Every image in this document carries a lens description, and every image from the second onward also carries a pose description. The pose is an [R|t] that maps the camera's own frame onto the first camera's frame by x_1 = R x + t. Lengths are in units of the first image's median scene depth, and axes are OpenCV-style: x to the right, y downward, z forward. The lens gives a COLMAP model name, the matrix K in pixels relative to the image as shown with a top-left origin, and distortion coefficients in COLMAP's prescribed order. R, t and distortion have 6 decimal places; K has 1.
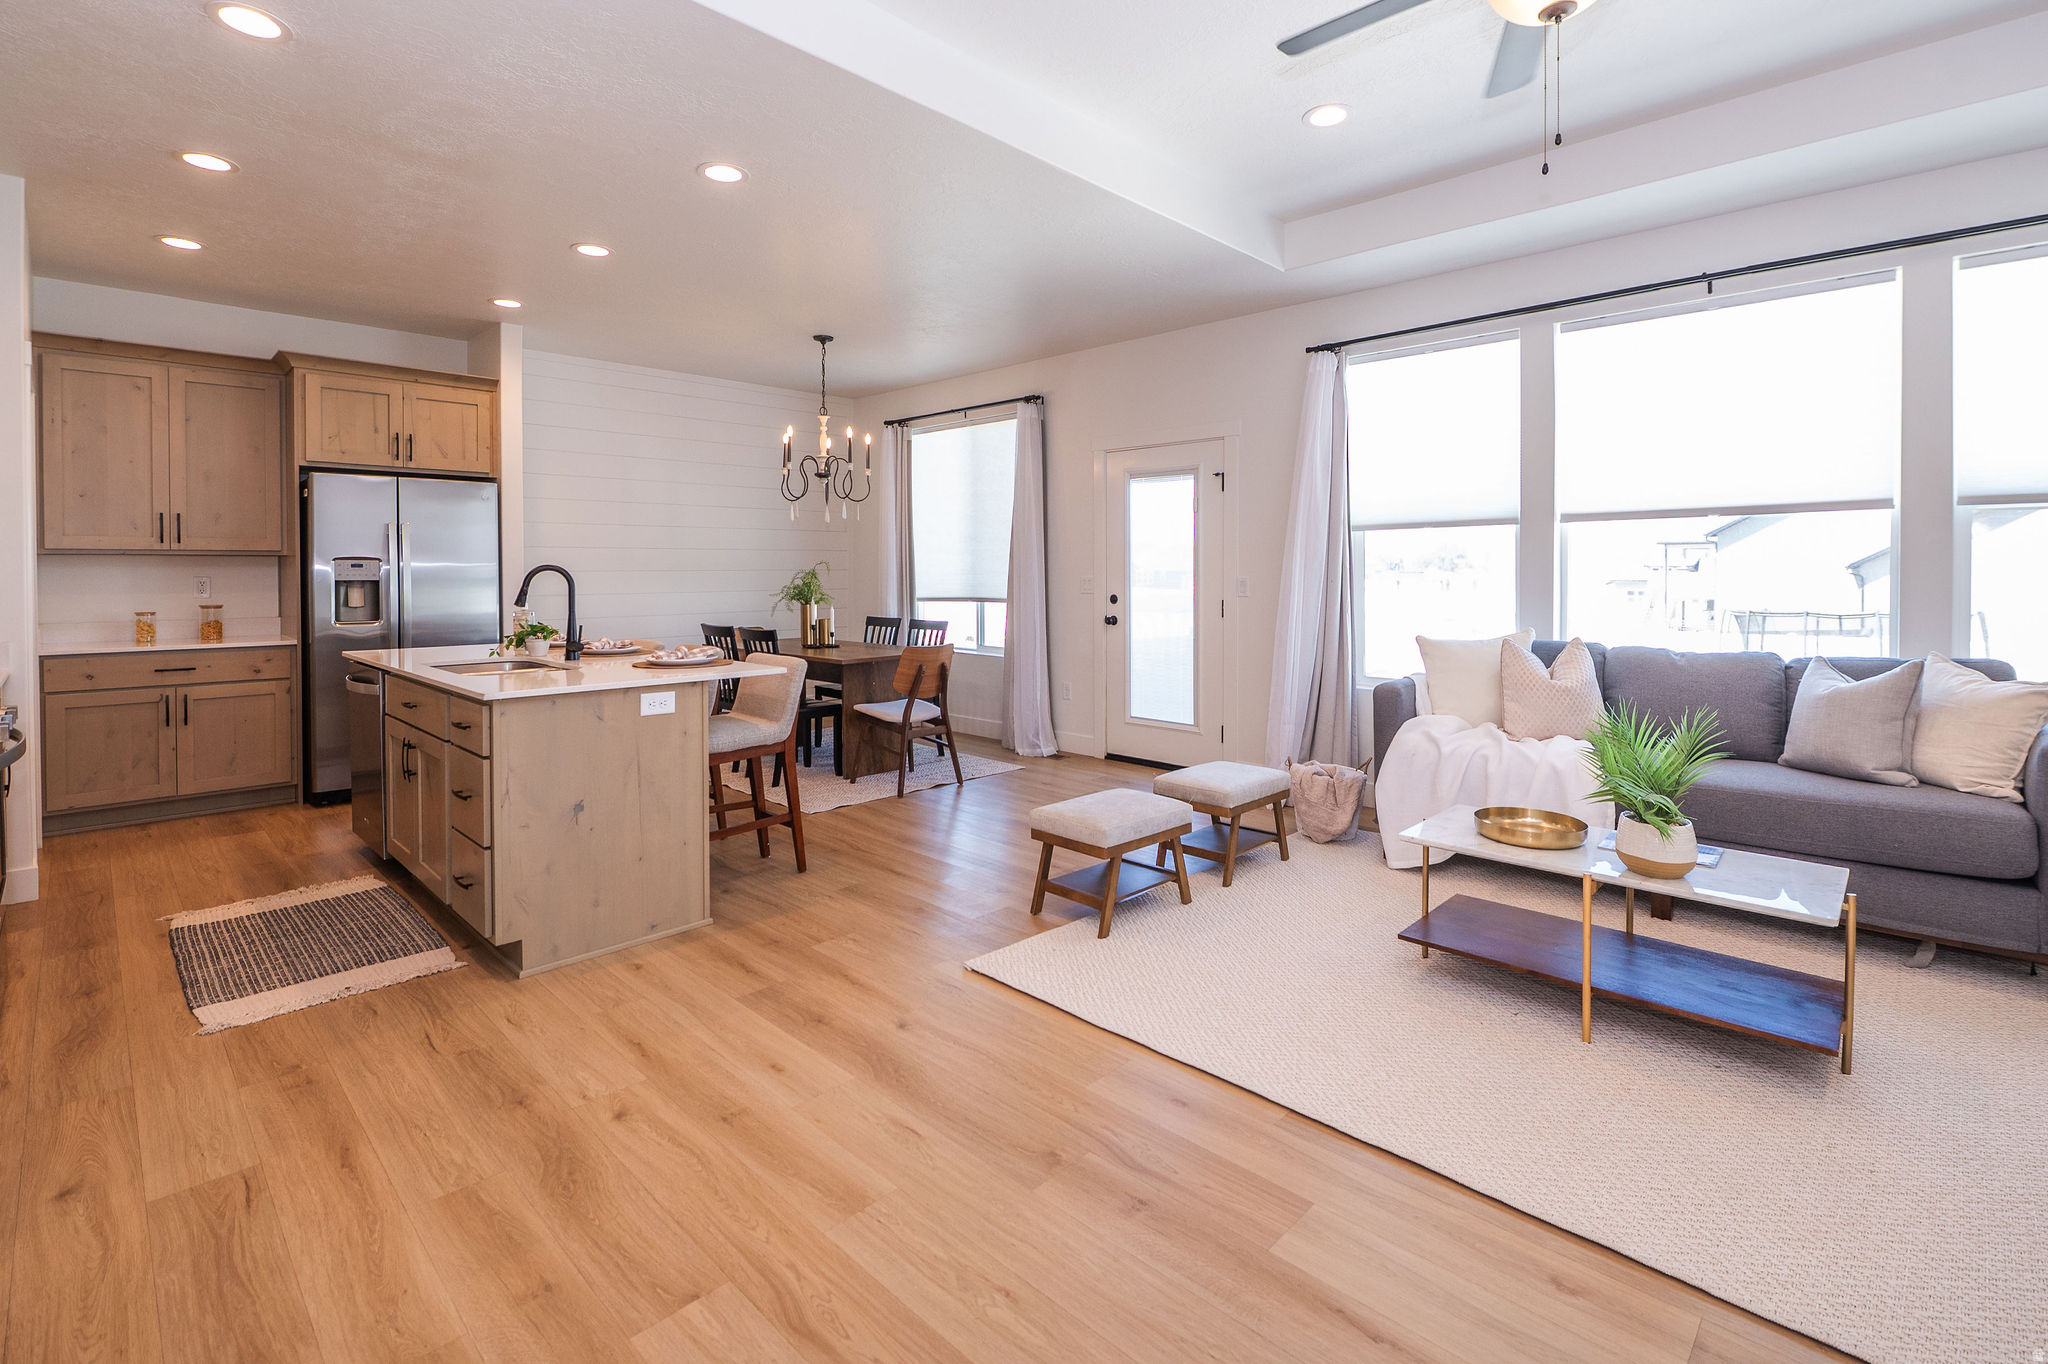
lens RADIAL K [[932.0, 0, 1024.4], [0, 932.0, 582.4], [0, 0, 1]] dist [-0.003435, -0.000062]
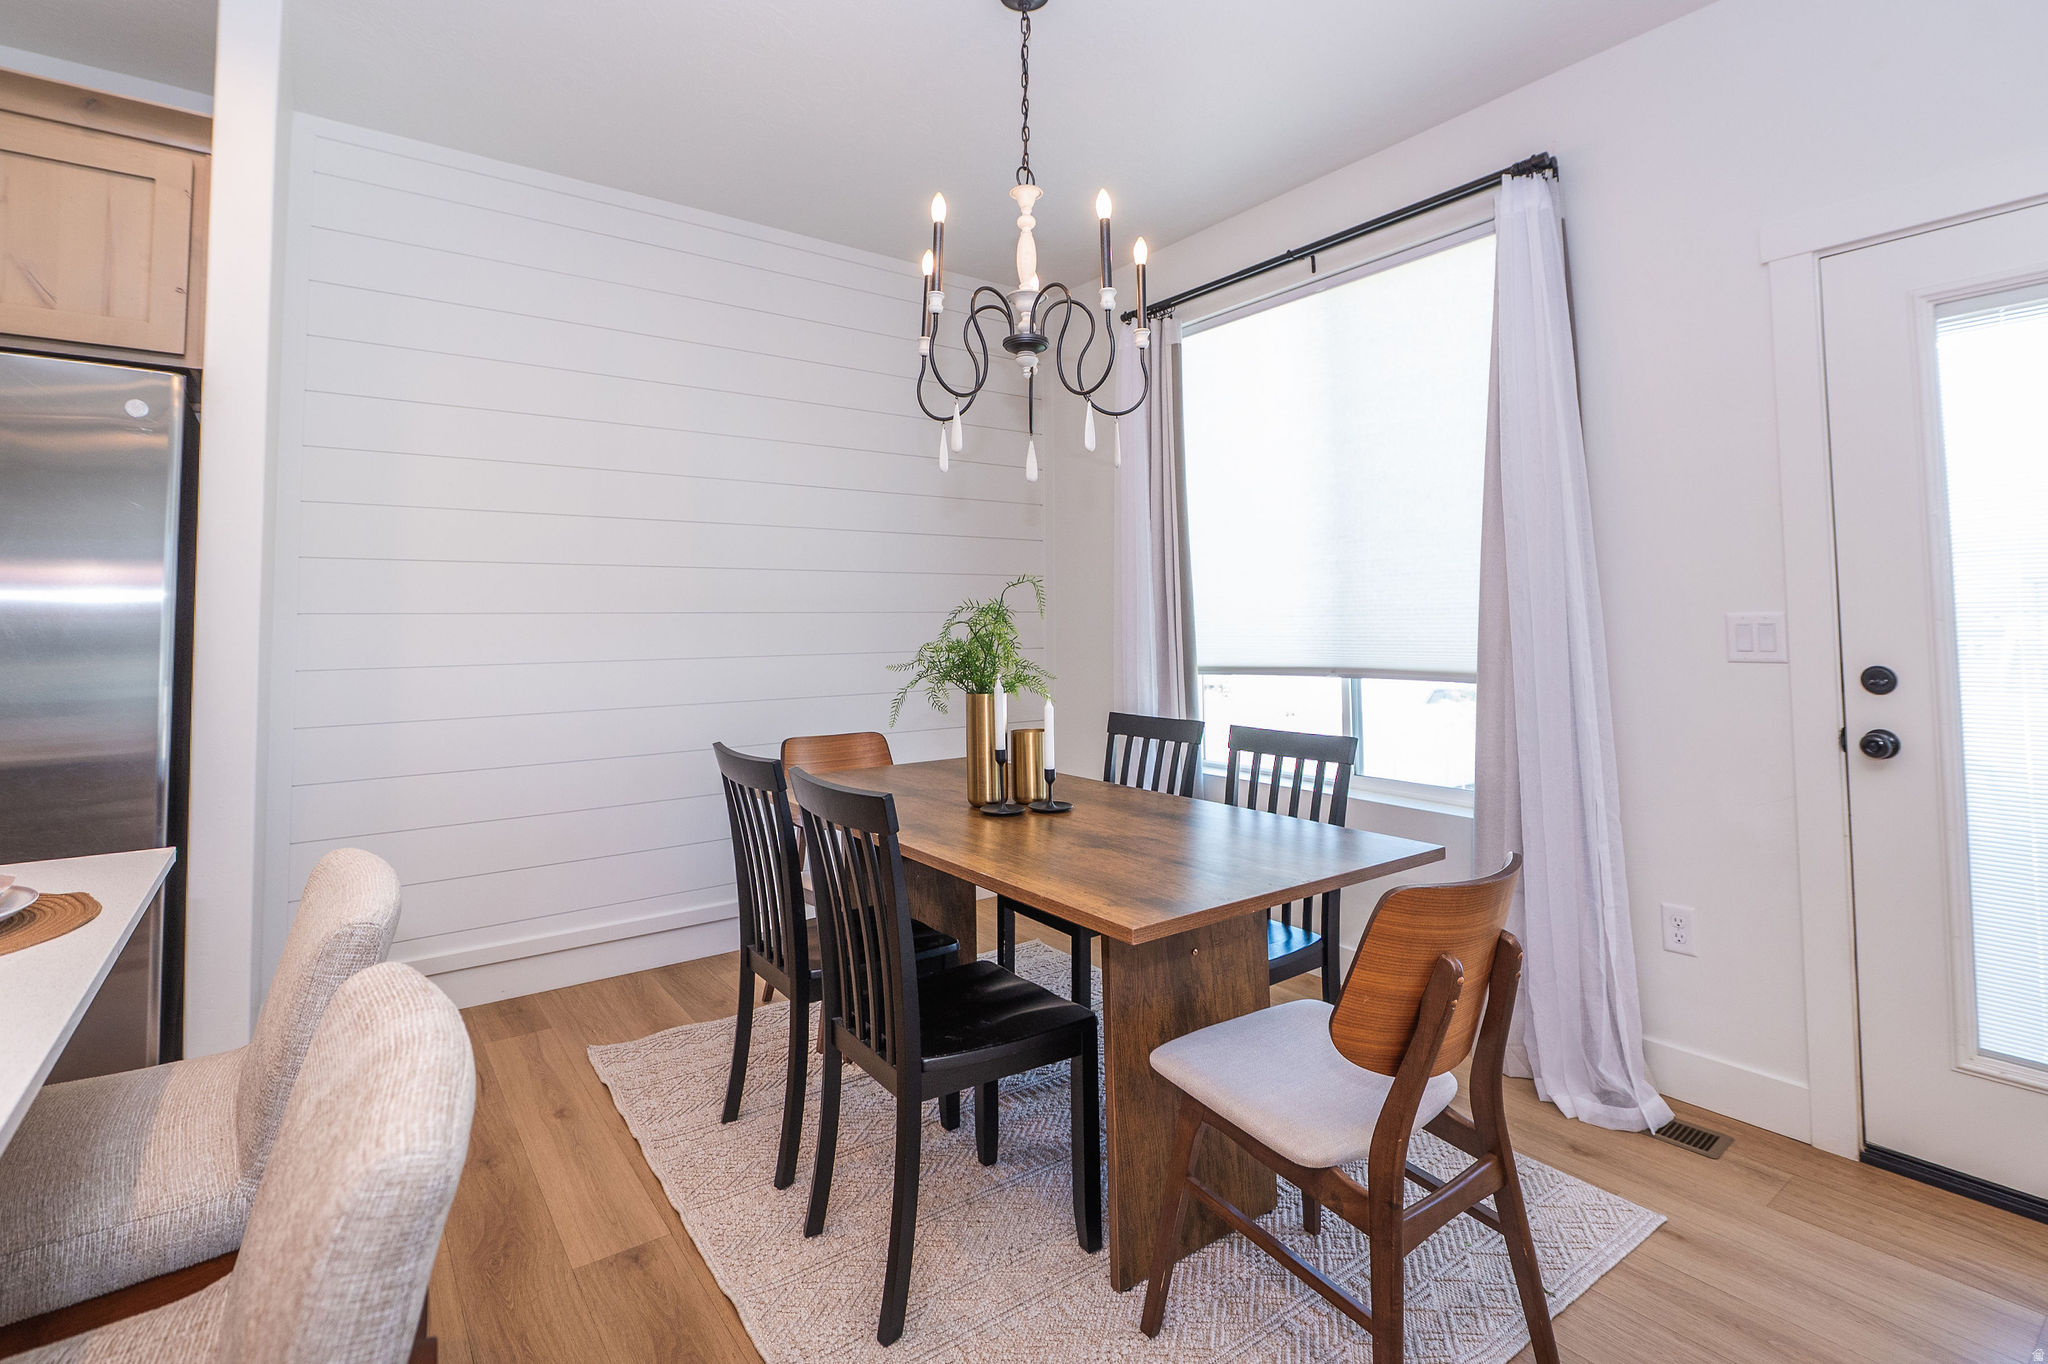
lens RADIAL K [[932.0, 0, 1024.4], [0, 932.0, 582.4], [0, 0, 1]] dist [-0.003435, -0.000062]
pose [[0.987865, -0.013534, -0.154724, -0.157462], [0.004587, 0.998304, -0.058034, 0.000875], [0.155247, 0.056620, 0.986252, 0.627685]]
